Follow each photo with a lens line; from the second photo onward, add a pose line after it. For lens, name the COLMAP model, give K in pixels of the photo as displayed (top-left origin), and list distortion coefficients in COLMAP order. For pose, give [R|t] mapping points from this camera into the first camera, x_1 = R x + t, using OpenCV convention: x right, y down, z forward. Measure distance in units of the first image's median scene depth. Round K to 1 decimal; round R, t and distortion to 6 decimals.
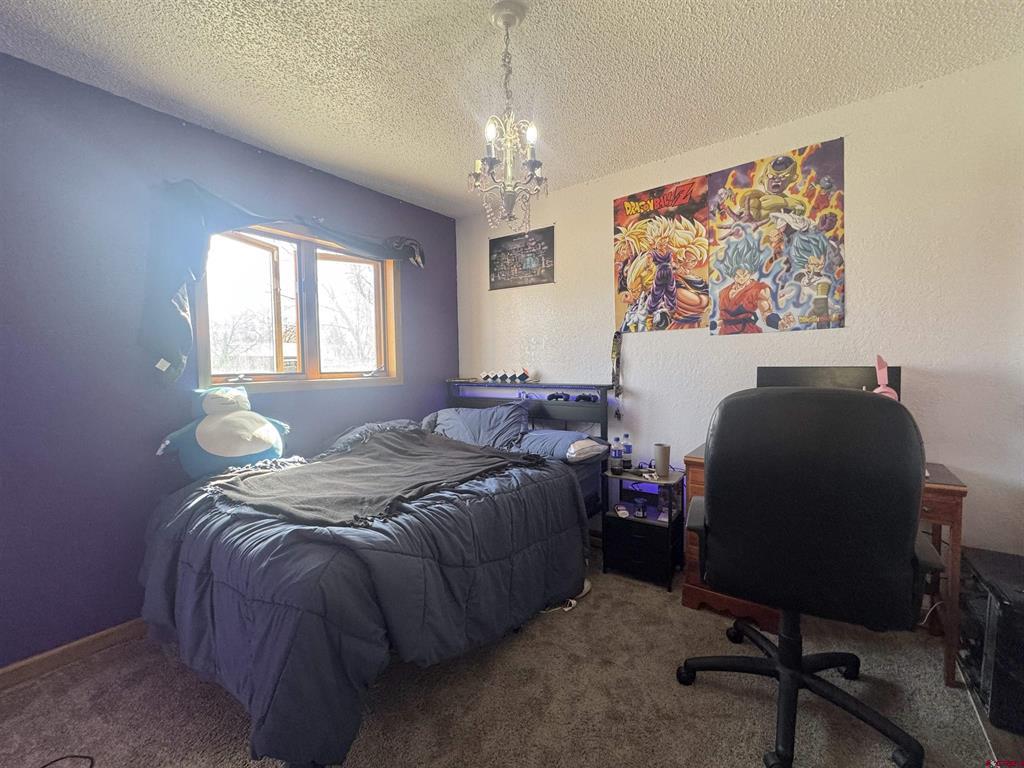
lens RADIAL K [[418.7, 0, 499.0], [0, 418.7, 379.6], [0, 0, 1]] dist [-0.003189, 0.000890]
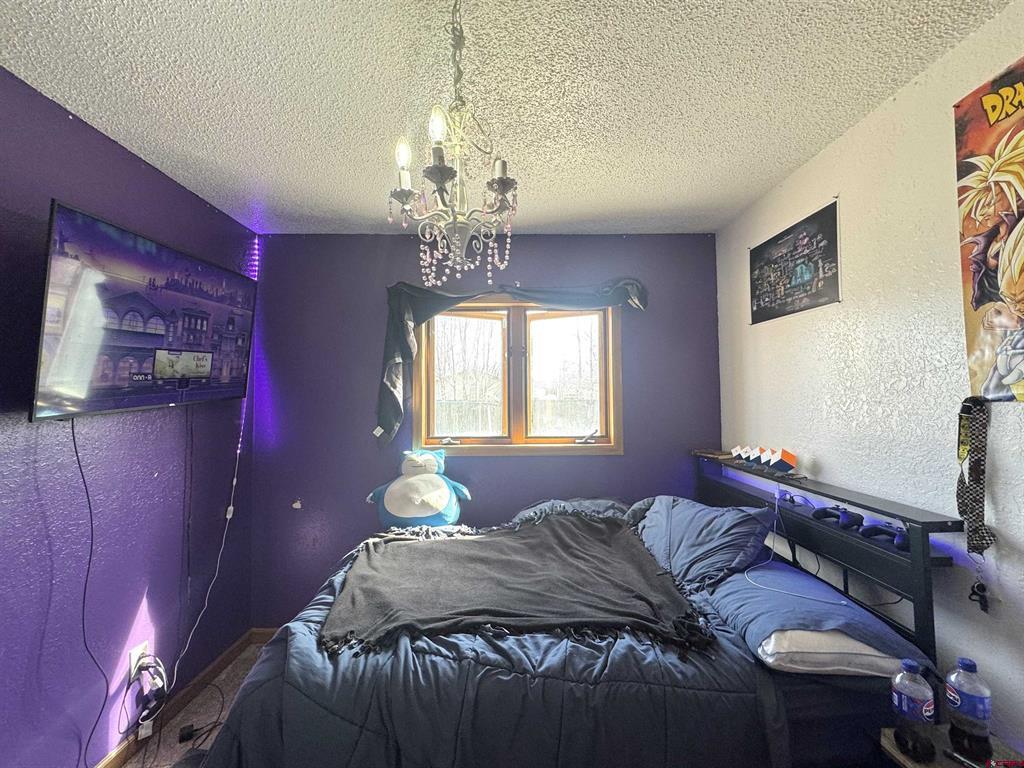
lens RADIAL K [[418.7, 0, 511.5], [0, 418.7, 384.0], [0, 0, 1]] dist [-0.003189, 0.000890]
pose [[0.636090, -0.019120, -0.771378, 0.311951], [-0.032109, 0.998171, -0.051220, -0.091097], [0.770947, 0.057349, 0.634313, 0.363642]]
